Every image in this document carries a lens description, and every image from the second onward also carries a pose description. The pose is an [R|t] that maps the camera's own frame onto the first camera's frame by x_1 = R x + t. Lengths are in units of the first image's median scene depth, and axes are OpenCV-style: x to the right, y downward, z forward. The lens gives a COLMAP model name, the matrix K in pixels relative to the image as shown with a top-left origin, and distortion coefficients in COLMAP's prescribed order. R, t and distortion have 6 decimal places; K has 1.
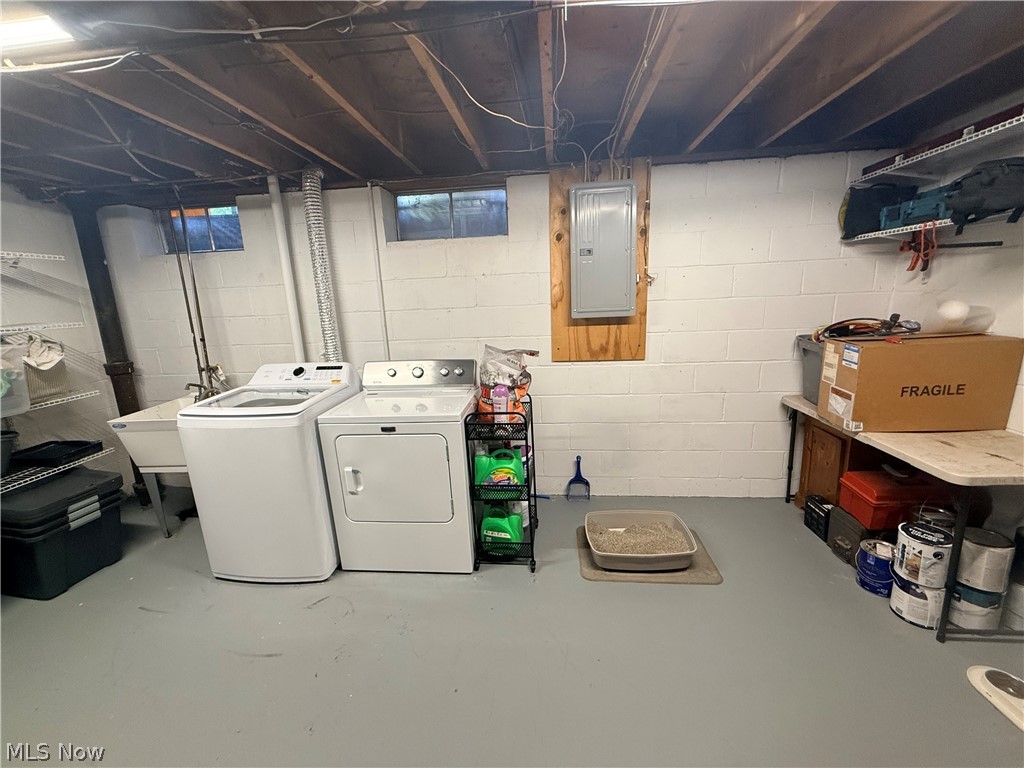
lens RADIAL K [[406.6, 0, 512.8], [0, 406.6, 382.6], [0, 0, 1]] dist [-0.002193, 0.000474]
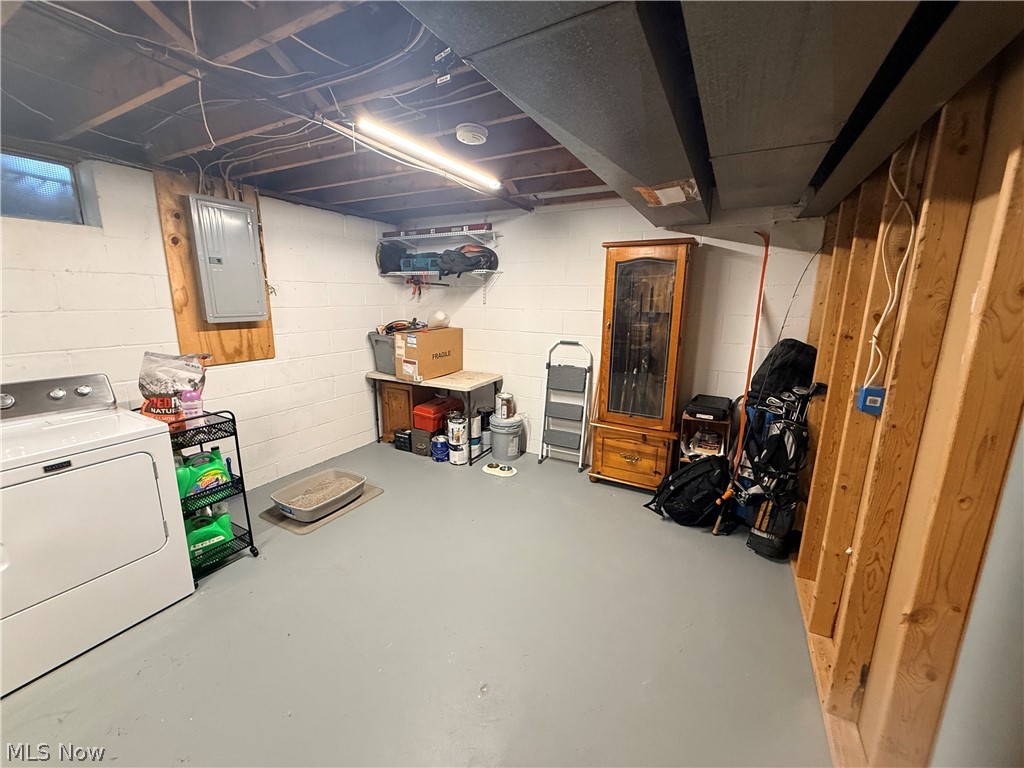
lens RADIAL K [[406.6, 0, 506.9], [0, 406.6, 382.1], [0, 0, 1]] dist [-0.002193, 0.000474]
pose [[0.391482, -0.142813, 0.909036, -0.592270], [0.165074, 0.982757, 0.083305, 0.031131], [-0.905258, 0.117445, 0.408307, -0.094517]]
